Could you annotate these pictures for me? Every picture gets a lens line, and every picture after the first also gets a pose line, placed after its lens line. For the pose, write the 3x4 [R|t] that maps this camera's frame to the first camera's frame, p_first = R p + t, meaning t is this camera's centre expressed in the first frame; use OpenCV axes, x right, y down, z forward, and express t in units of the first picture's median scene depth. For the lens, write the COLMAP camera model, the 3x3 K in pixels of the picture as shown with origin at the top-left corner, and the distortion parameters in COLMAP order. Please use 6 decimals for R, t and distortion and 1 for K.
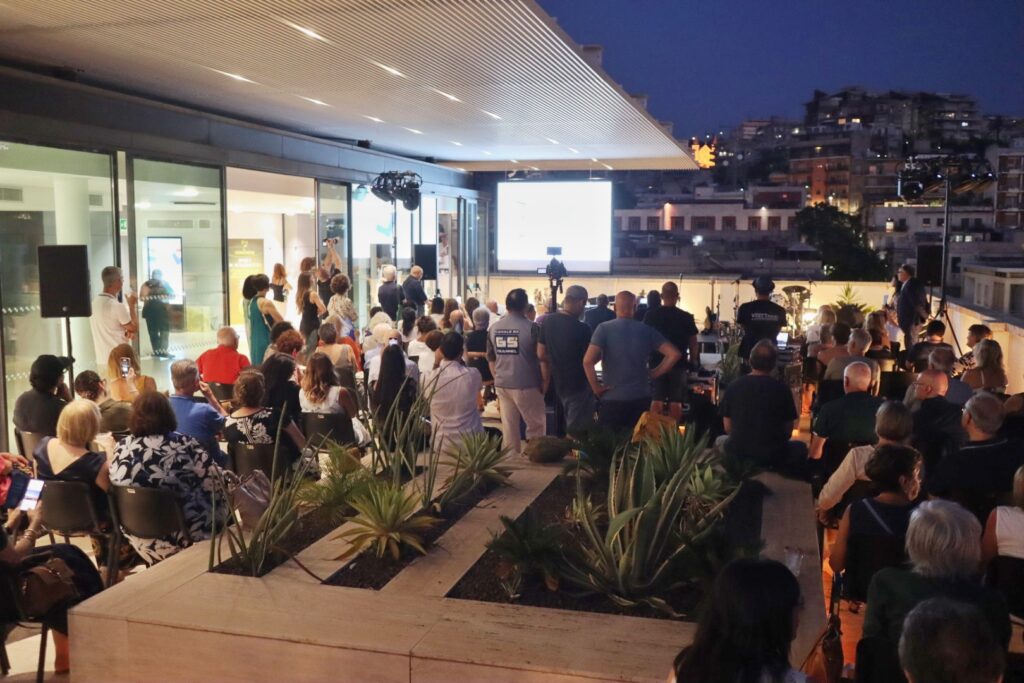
lens RADIAL K [[989.4, 0, 512.0], [0, 989.4, 341.5], [0, 0, 1]] dist [0.001470, 0.000194]
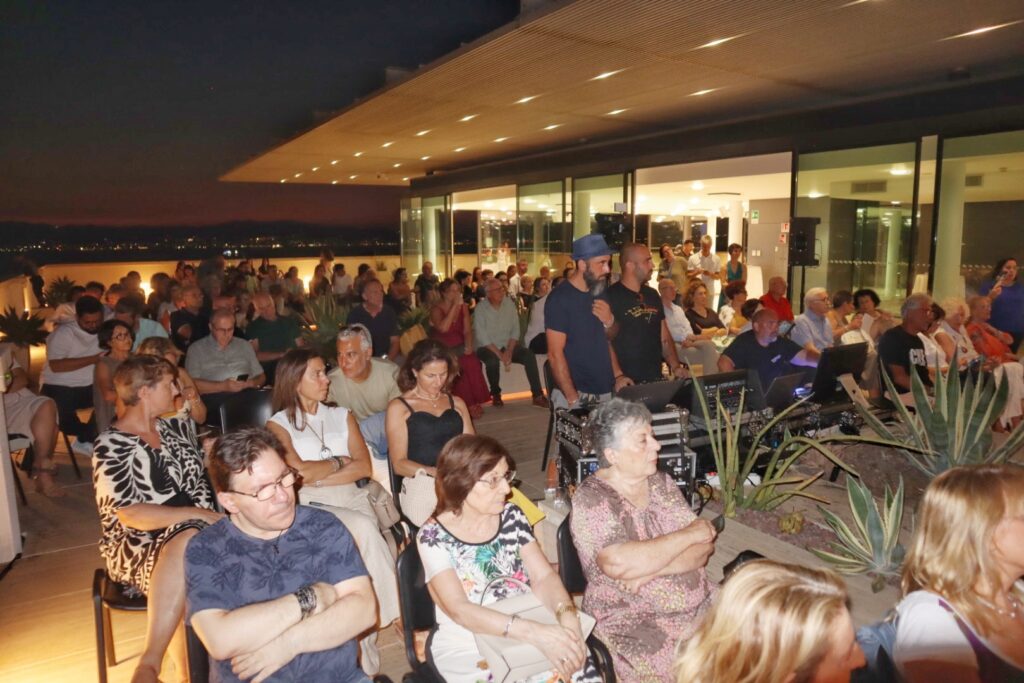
lens RADIAL K [[725.7, 0, 516.5], [0, 725.7, 353.7], [0, 0, 1]] dist [-0.123611, 0.083377]
pose [[-0.705929, 0.119620, -0.698109, 0.545316], [-0.064351, 0.970727, 0.231405, -0.146928], [0.705354, 0.208279, -0.677566, 1.586998]]
